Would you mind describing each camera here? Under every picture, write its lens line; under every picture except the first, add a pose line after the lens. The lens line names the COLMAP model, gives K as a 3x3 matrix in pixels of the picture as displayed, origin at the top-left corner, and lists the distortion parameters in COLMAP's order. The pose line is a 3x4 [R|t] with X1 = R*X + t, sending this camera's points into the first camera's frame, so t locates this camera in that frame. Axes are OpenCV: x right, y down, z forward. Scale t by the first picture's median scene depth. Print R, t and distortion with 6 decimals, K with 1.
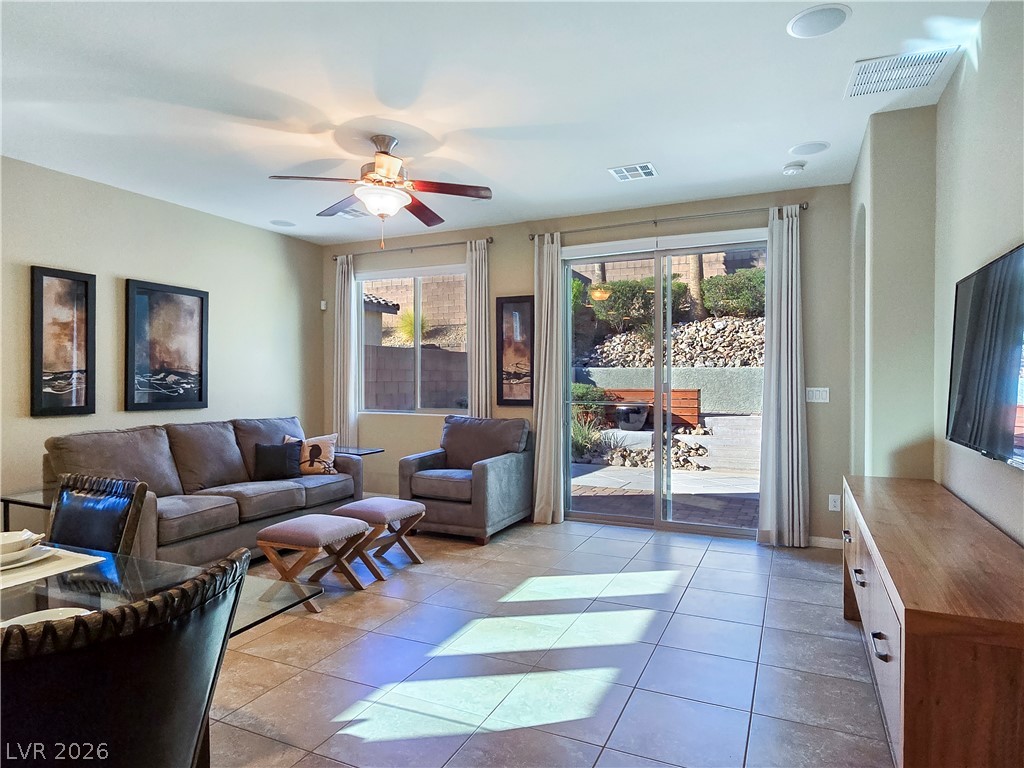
lens RADIAL K [[611.9, 0, 513.1], [0, 611.9, 386.4], [0, 0, 1]] dist [-0.008592, 0.004891]
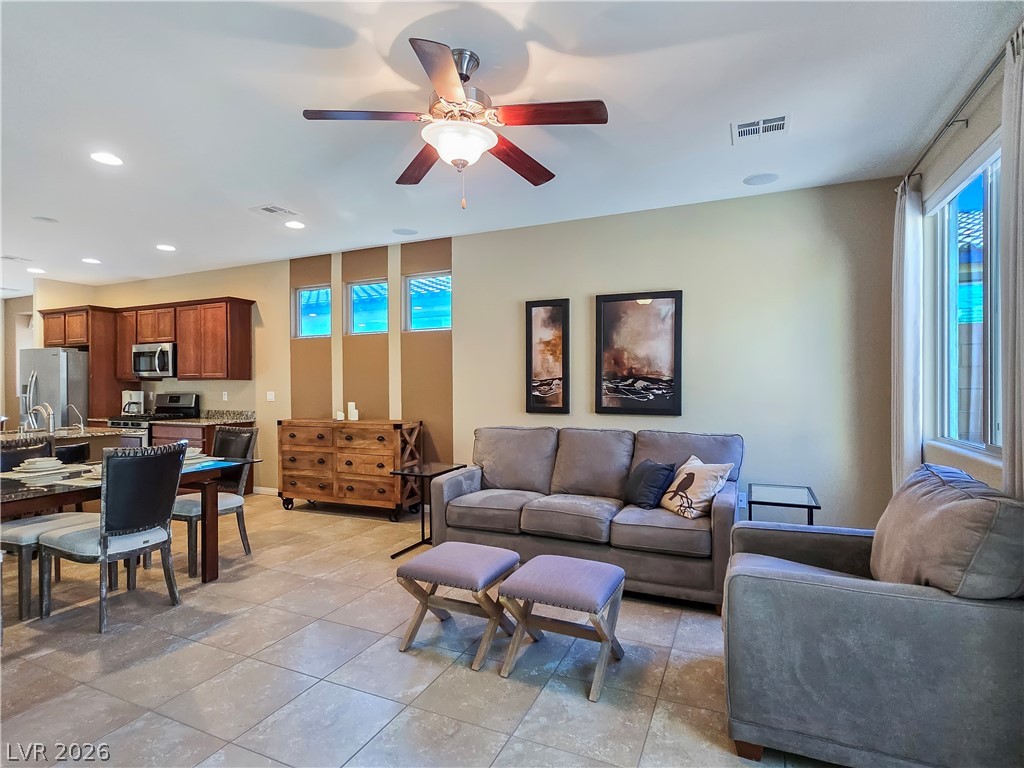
lens RADIAL K [[527.9, 0, 509.4], [0, 527.9, 390.8], [0, 0, 1]] dist [-0.002266, -0.002694]
pose [[-0.007058, 0.011718, -0.999906, 0.318287], [-0.007560, 0.999902, 0.011771, -0.010782], [0.999947, 0.007642, -0.006969, 0.796329]]
